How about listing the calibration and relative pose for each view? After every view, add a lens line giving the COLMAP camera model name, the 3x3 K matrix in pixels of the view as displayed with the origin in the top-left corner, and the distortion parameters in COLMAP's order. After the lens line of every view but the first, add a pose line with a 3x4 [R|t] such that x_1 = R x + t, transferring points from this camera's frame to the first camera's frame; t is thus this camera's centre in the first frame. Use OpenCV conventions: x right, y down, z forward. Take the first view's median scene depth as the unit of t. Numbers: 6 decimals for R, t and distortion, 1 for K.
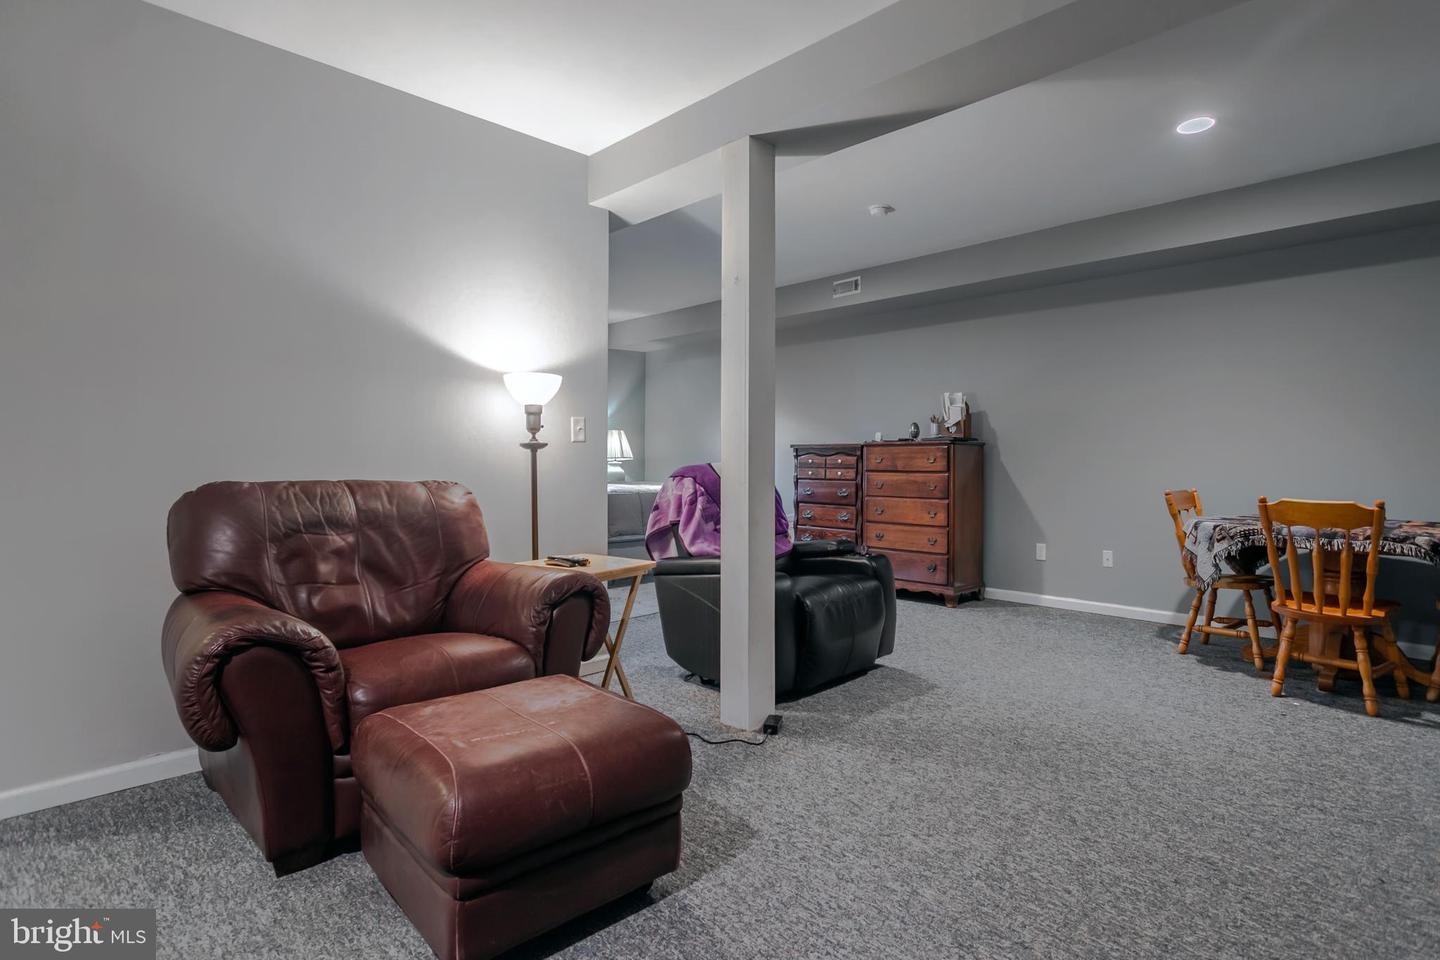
lens RADIAL K [[701.8, 0, 718.7], [0, 701.8, 466.4], [0, 0, 1]] dist [0.000568, 0.000008]
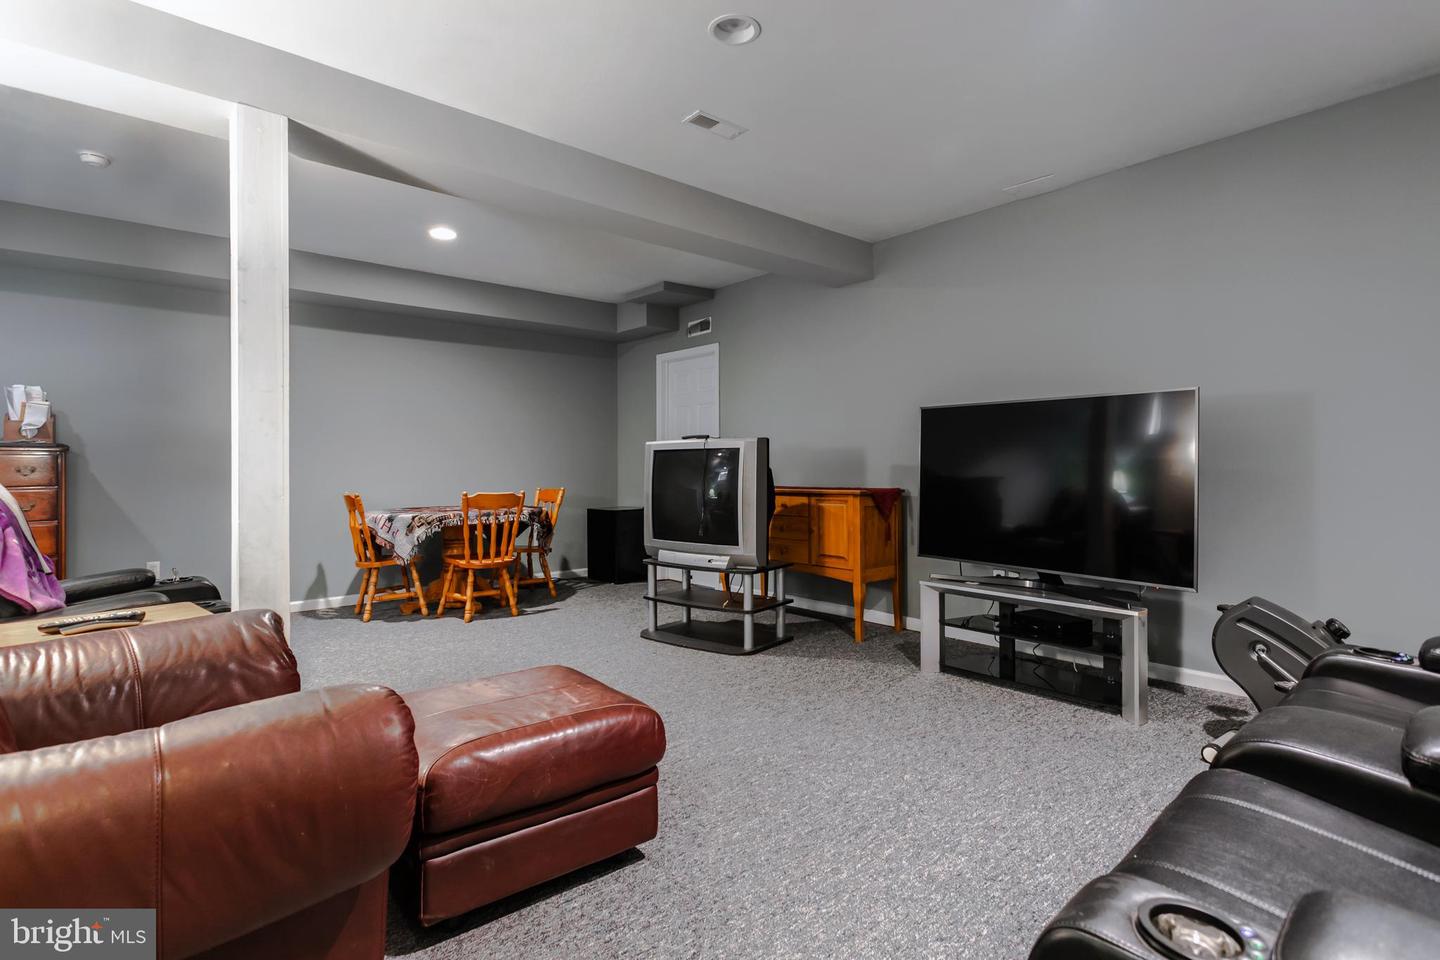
lens RADIAL K [[701.8, 0, 718.7], [0, 701.8, 466.4], [0, 0, 1]] dist [0.000568, 0.000008]
pose [[0.114050, 0.000546, 0.993475, -0.613958], [0.017241, 0.999848, -0.002529, 0.000134], [-0.993325, 0.017417, 0.114023, 0.254372]]
